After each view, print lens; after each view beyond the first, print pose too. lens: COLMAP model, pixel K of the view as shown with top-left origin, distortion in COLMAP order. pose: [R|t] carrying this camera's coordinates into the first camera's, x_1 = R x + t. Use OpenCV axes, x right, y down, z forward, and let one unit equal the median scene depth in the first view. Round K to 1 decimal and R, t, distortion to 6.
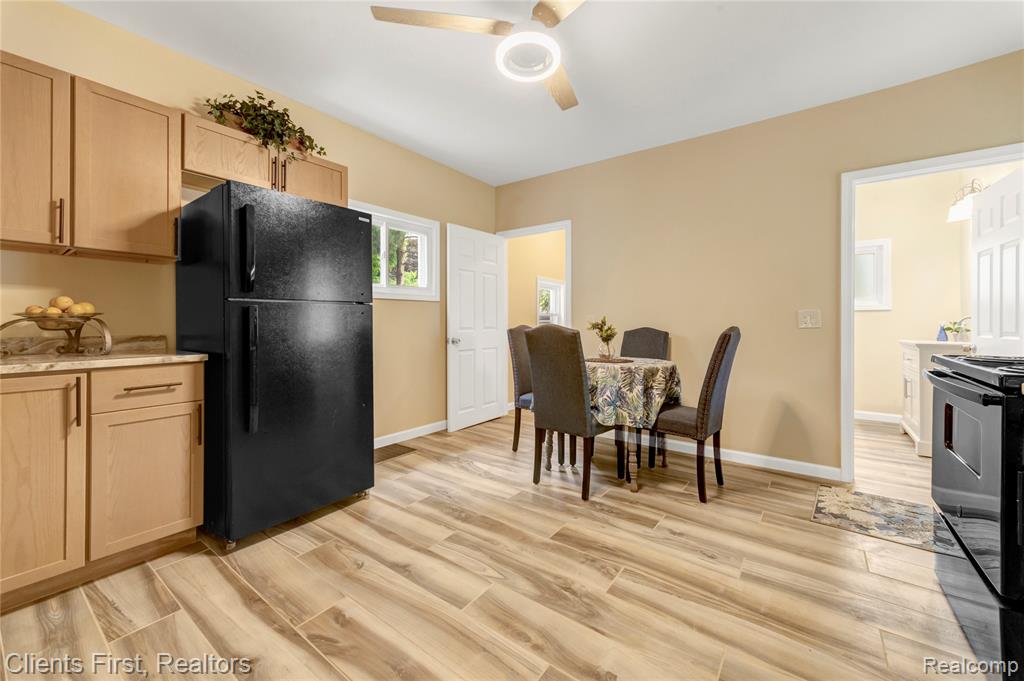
lens RADIAL K [[408.2, 0, 514.8], [0, 408.2, 325.5], [0, 0, 1]] dist [-0.002978, 0.001578]
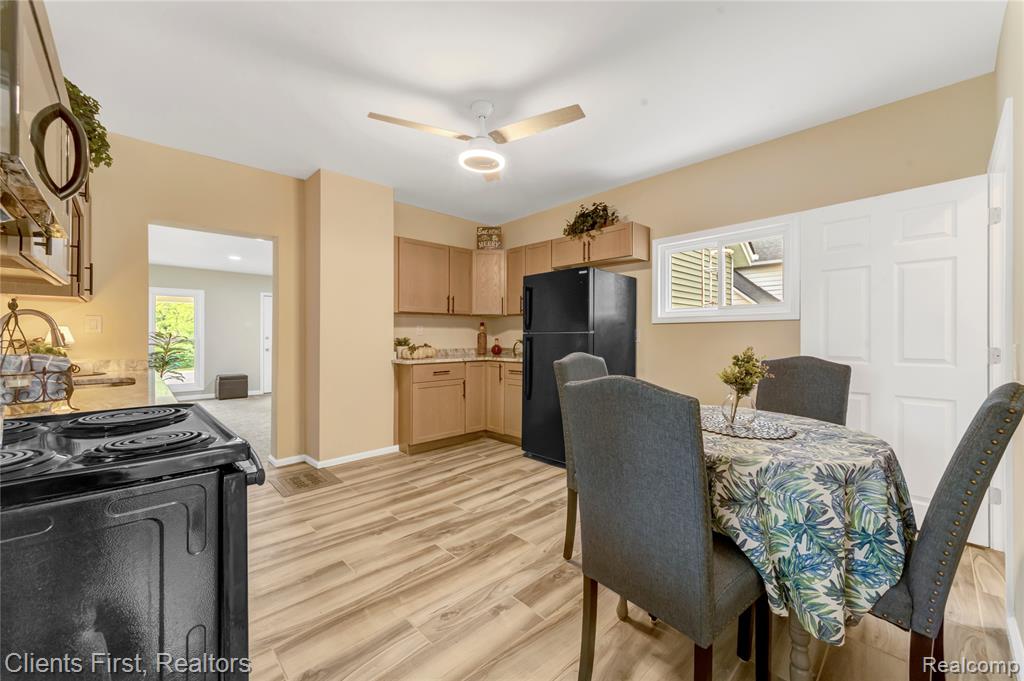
lens RADIAL K [[408.2, 0, 512.9], [0, 408.2, 333.1], [0, 0, 1]] dist [-0.002978, 0.001578]
pose [[-0.172951, -0.002907, -0.984926, 1.406646], [-0.012430, 0.999922, -0.000769, -0.067700], [0.984852, 0.012110, -0.172974, 1.347025]]
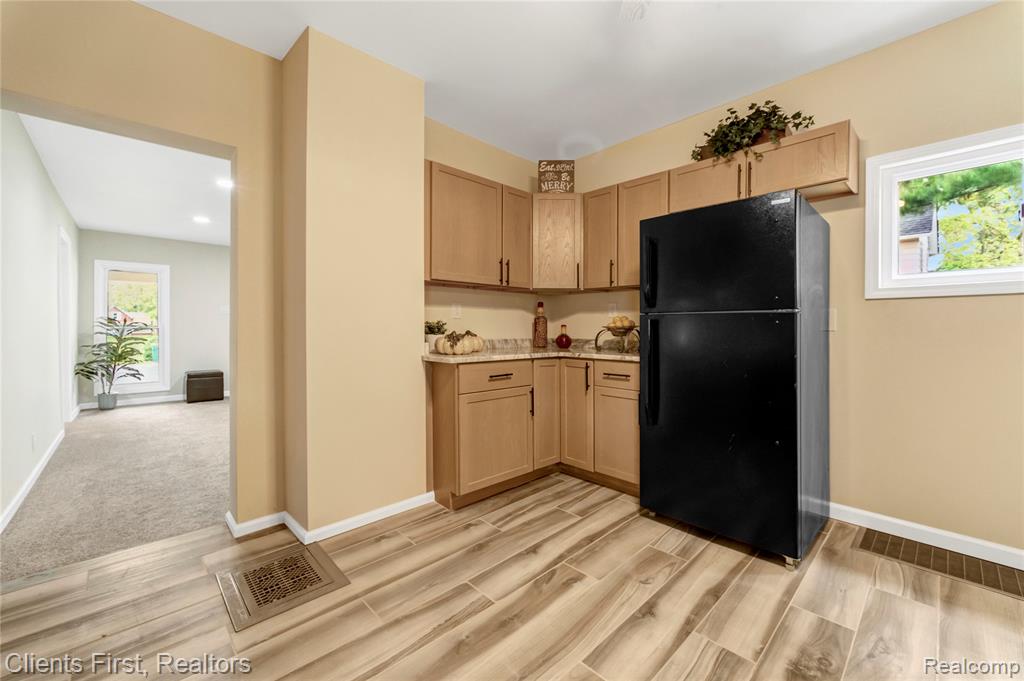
lens RADIAL K [[408.2, 0, 501.7], [0, 408.2, 336.1], [0, 0, 1]] dist [-0.002978, 0.001578]
pose [[-0.184692, 0.021026, -0.982572, 0.637482], [-0.018128, 0.999528, 0.024797, -0.022180], [0.982629, 0.022392, -0.184223, 0.826360]]
